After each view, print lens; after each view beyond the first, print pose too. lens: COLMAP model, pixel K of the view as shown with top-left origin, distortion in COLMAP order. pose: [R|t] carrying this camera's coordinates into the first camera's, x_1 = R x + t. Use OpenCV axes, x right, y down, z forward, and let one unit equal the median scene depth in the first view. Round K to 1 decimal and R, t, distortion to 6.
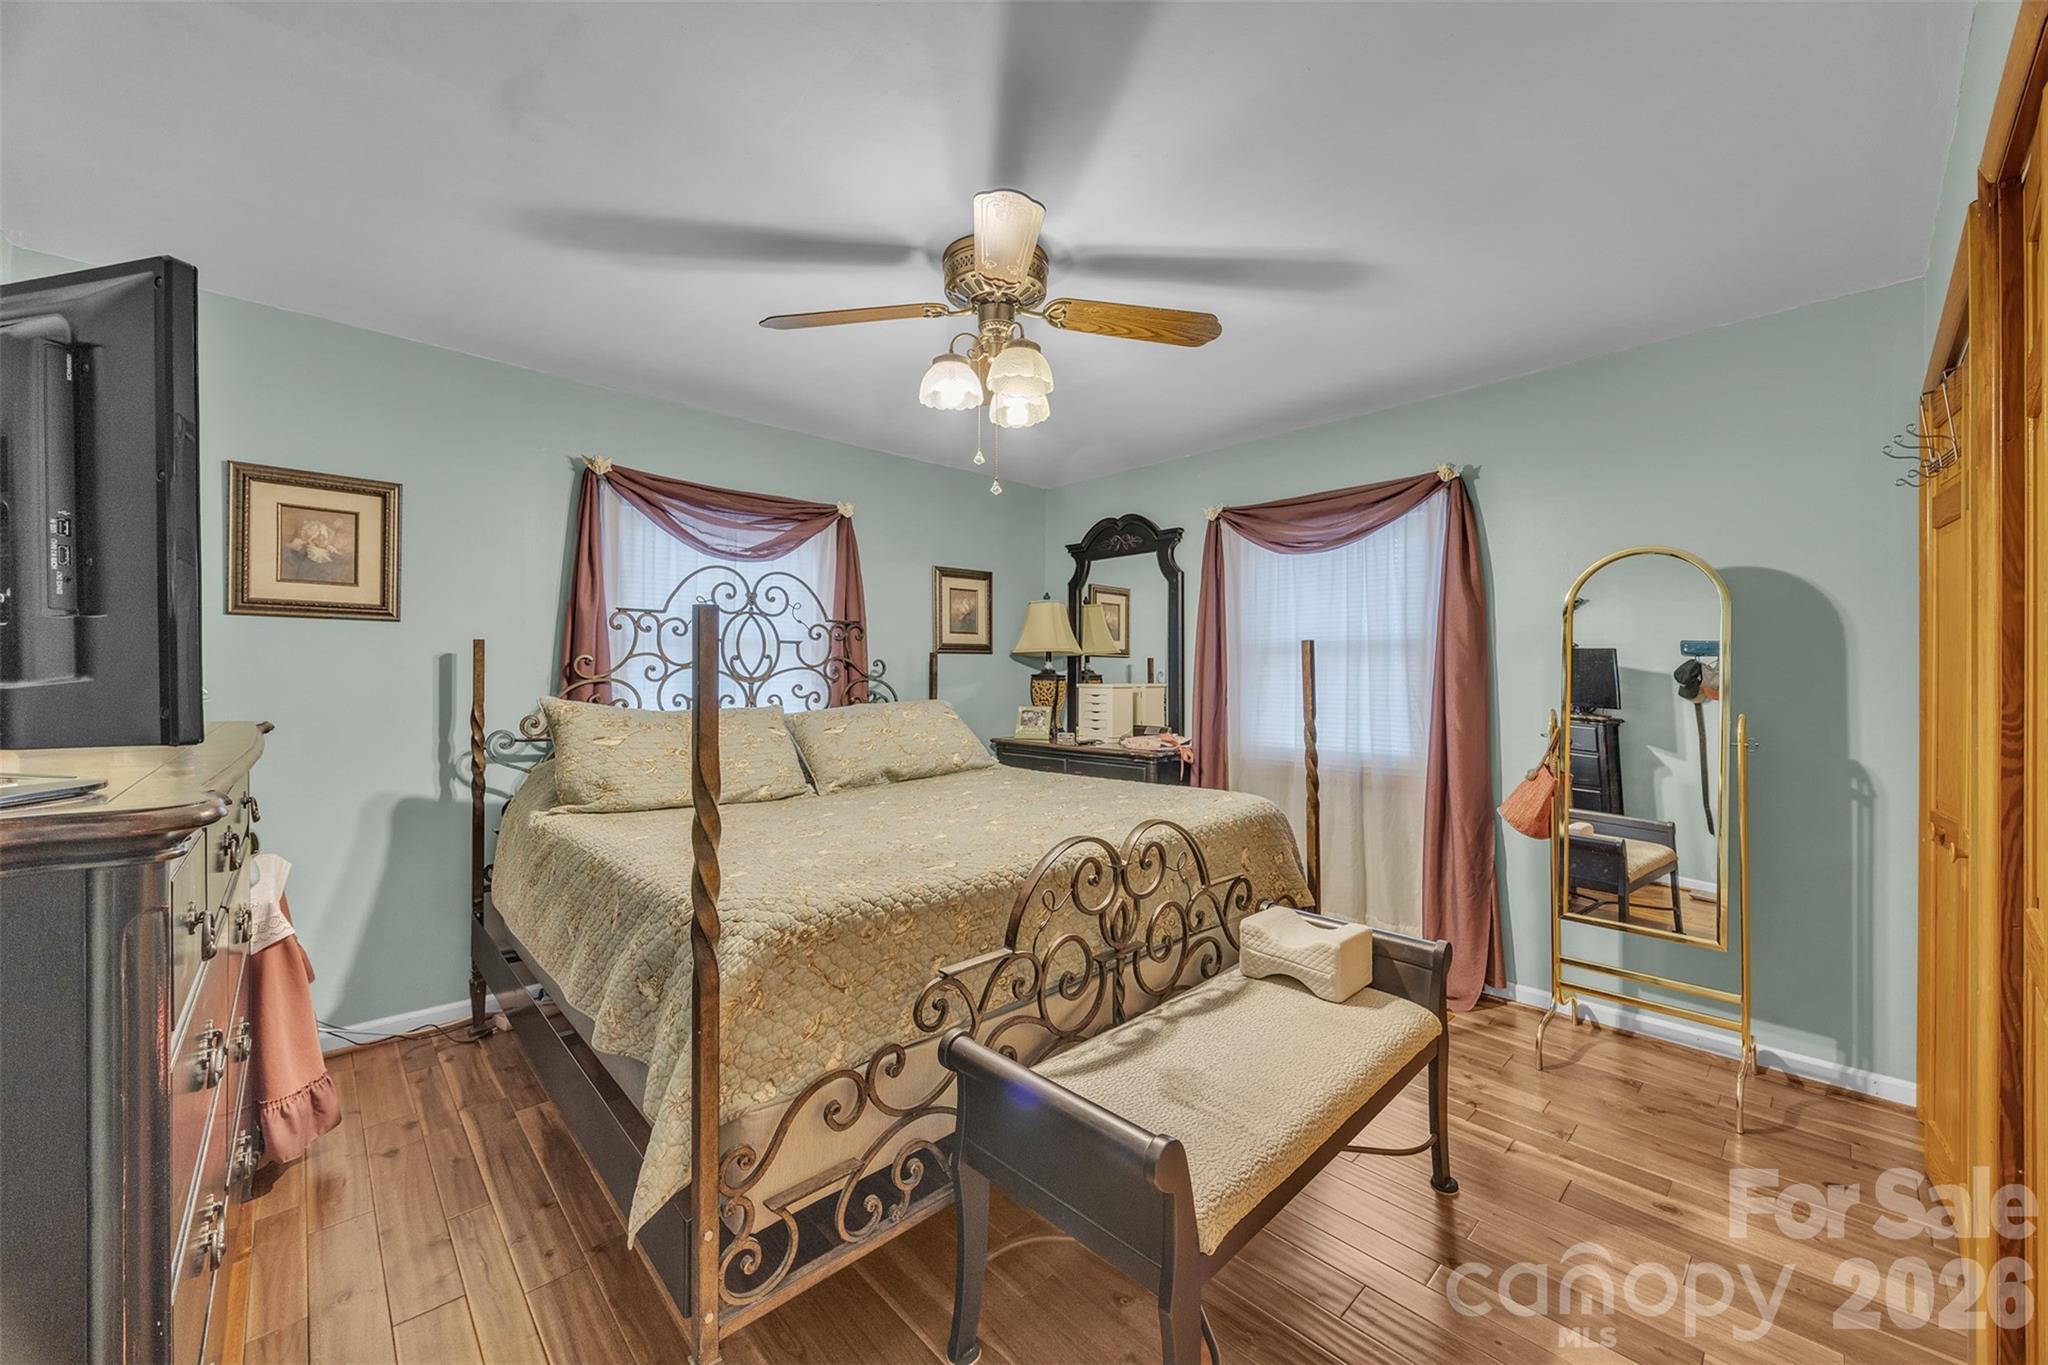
lens RADIAL K [[780.7, 0, 1024.0], [0, 780.7, 682.5], [0, 0, 1]] dist [-0.002480, -0.000199]
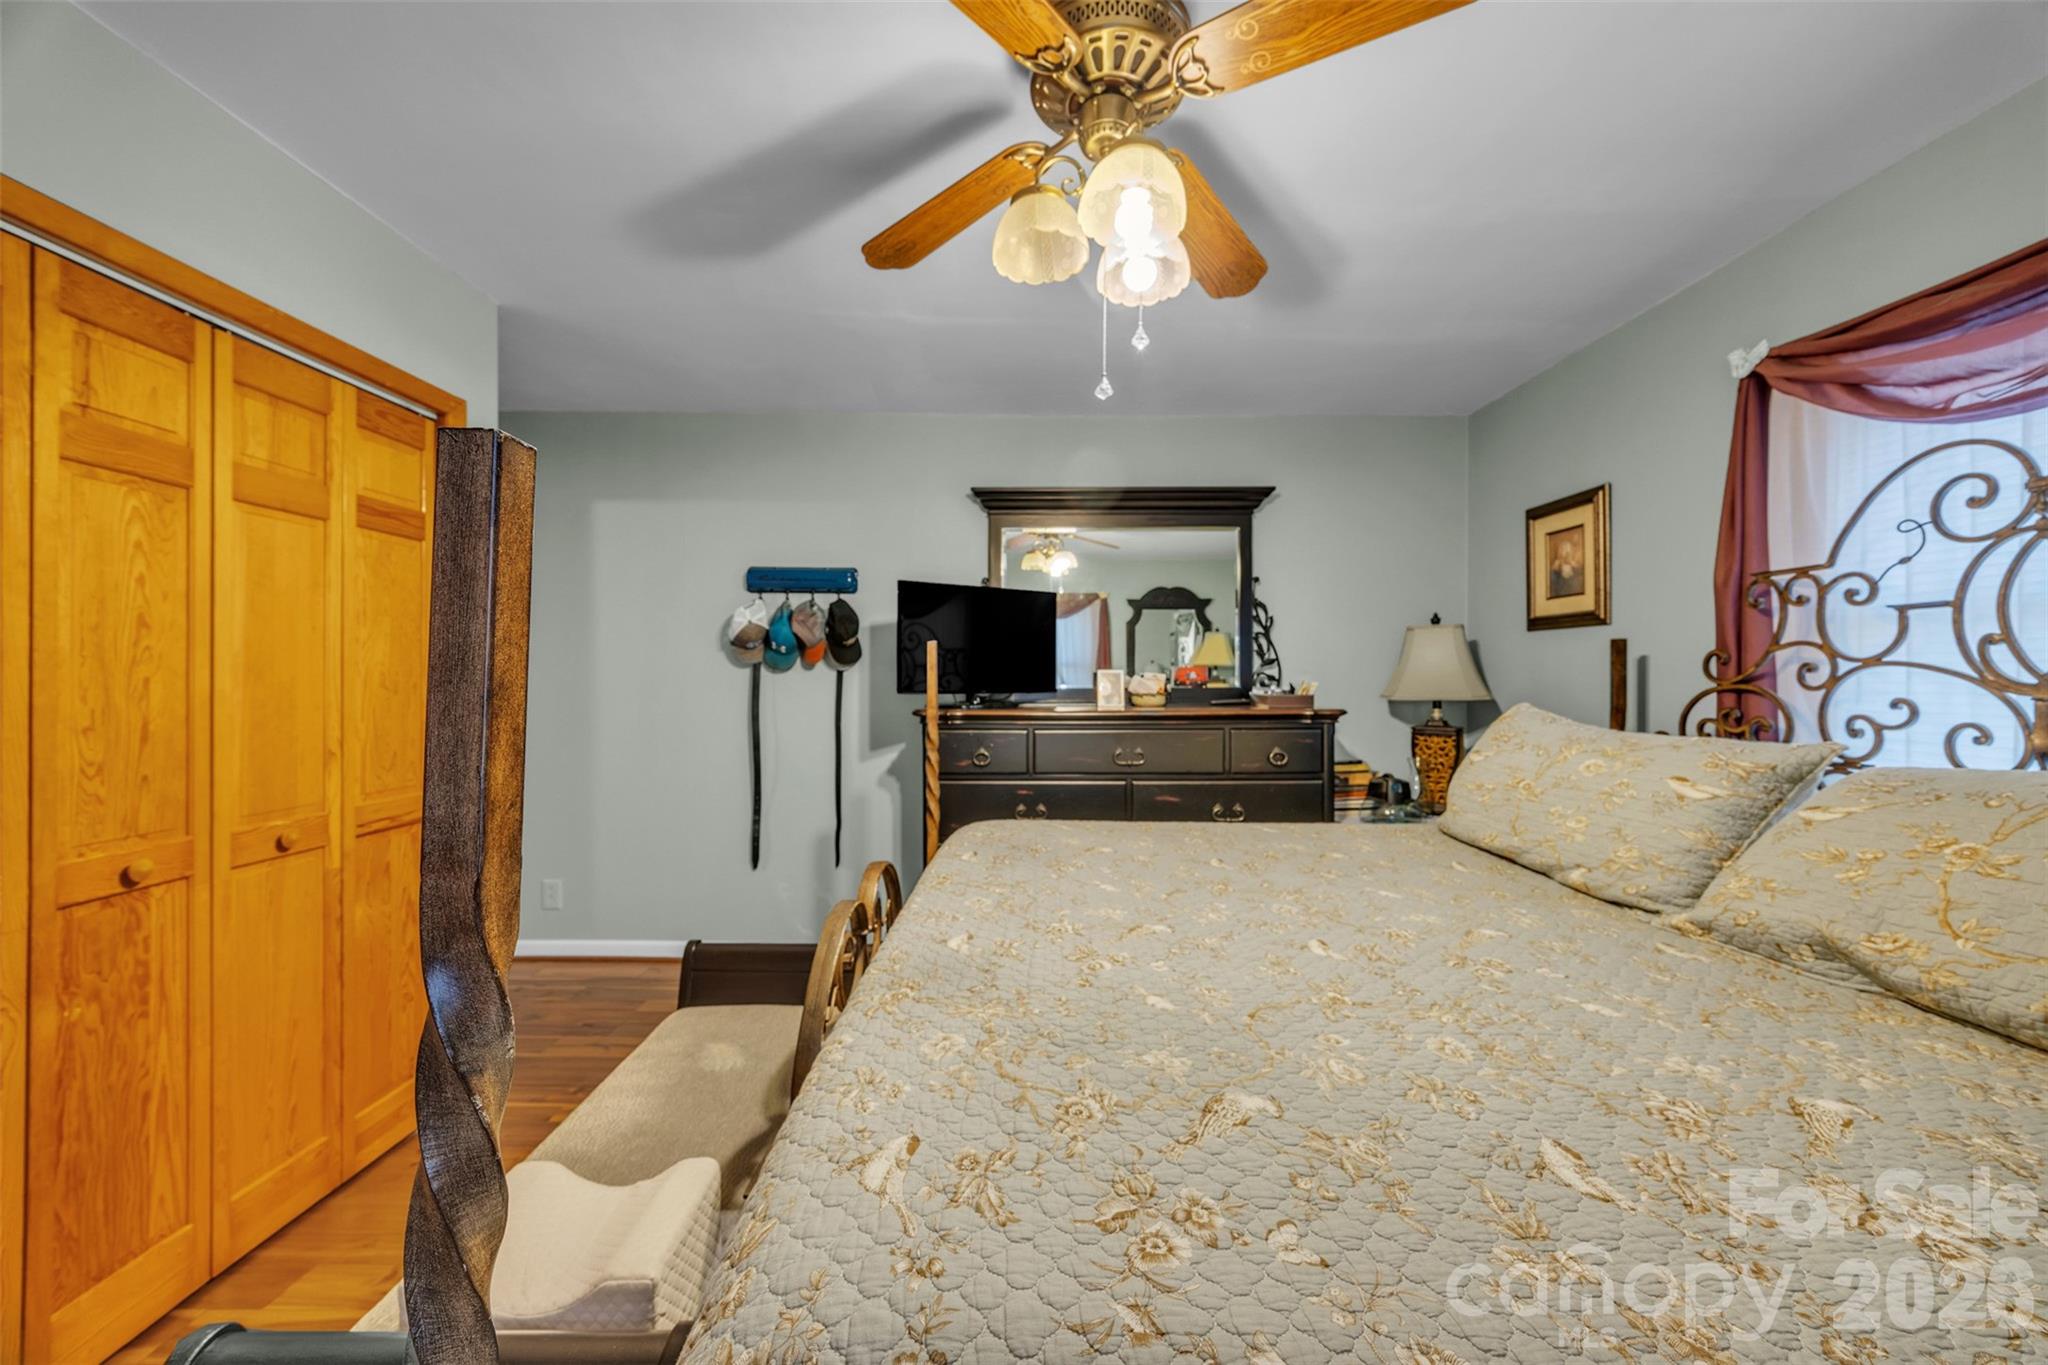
lens RADIAL K [[780.7, 0, 1024.0], [0, 780.7, 682.5], [0, 0, 1]] dist [-0.002480, -0.000199]
pose [[-0.684591, 0.001692, -0.728925, 0.343923], [-0.004307, 0.999970, 0.006366, -0.008296], [0.728914, 0.007498, -0.684564, 0.972286]]
